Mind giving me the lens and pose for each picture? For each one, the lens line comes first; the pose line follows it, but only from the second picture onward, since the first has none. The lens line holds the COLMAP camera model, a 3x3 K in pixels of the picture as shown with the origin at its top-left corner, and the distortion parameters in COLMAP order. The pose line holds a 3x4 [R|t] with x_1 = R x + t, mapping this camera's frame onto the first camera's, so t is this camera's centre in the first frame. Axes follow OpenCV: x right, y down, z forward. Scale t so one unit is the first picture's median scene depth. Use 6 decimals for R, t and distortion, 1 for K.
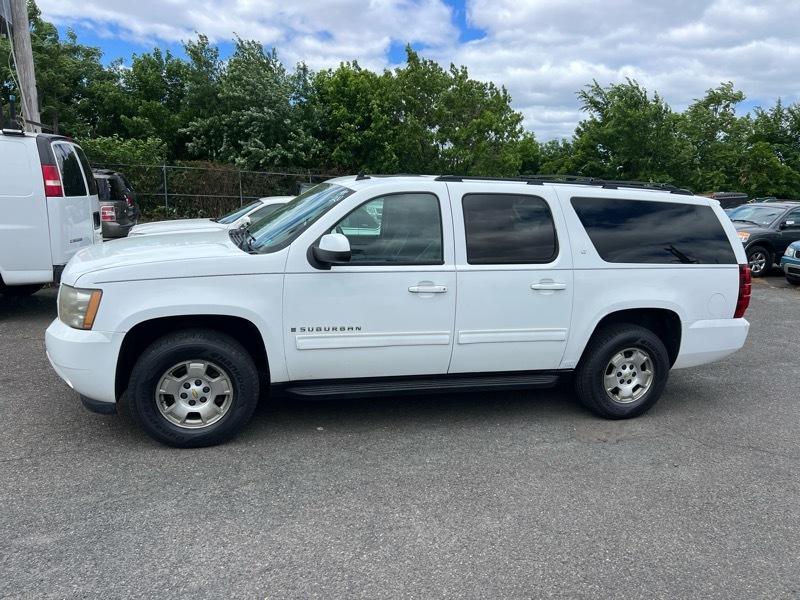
lens RADIAL K [[590.5, 0, 402.8], [0, 590.5, 307.2], [0, 0, 1]] dist [0.051110, -0.053821]
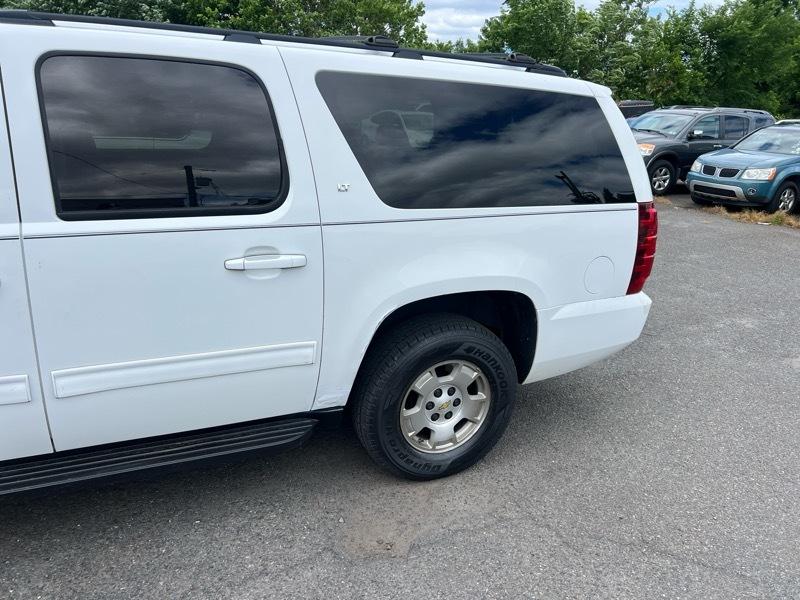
lens RADIAL K [[590.5, 0, 385.1], [0, 590.5, 304.7], [0, 0, 1]] dist [0.051110, -0.053821]
pose [[0.993634, -0.031017, 0.108300, 0.263658], [0.015774, 0.990185, 0.138870, -0.060219], [-0.111544, -0.136277, 0.984371, 0.464401]]
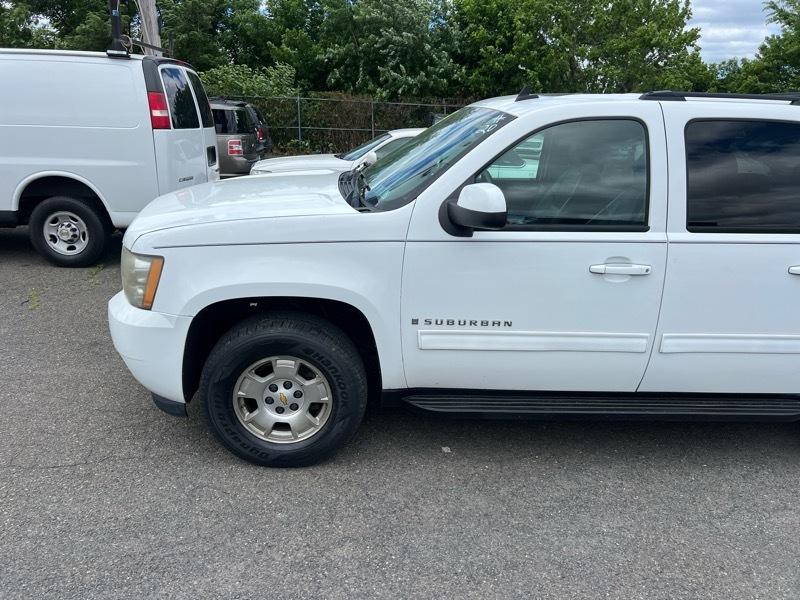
lens RADIAL K [[590.5, 0, 402.5], [0, 590.5, 307.0], [0, 0, 1]] dist [0.051110, -0.053821]
pose [[0.975951, 0.060244, -0.209501, -0.044156], [-0.037729, 0.993231, 0.109854, -0.044672], [0.214701, -0.099308, 0.971618, 0.257206]]
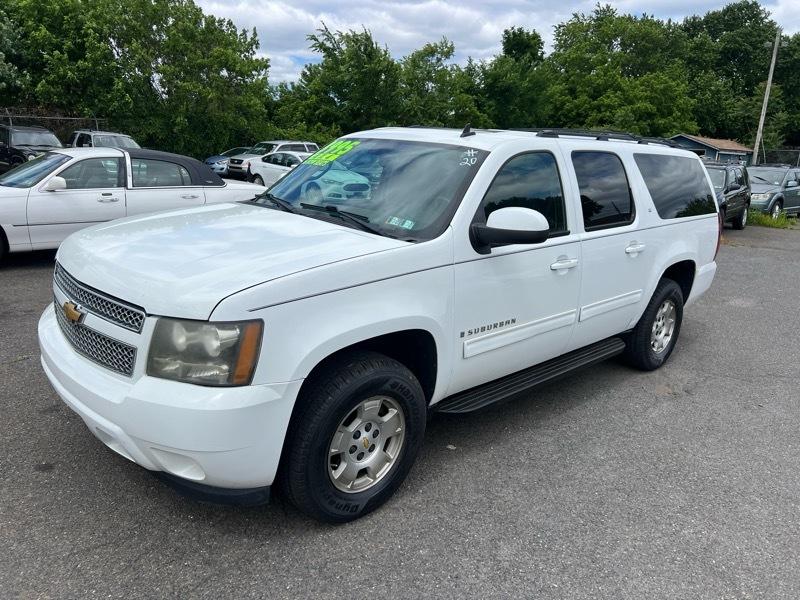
lens RADIAL K [[590.5, 0, 397.5], [0, 590.5, 298.8], [0, 0, 1]] dist [0.051110, -0.053821]
pose [[0.886422, -0.121123, 0.446749, -0.489043], [0.086913, 0.991543, 0.096378, -0.073612], [-0.454645, -0.046603, 0.889453, 0.283538]]
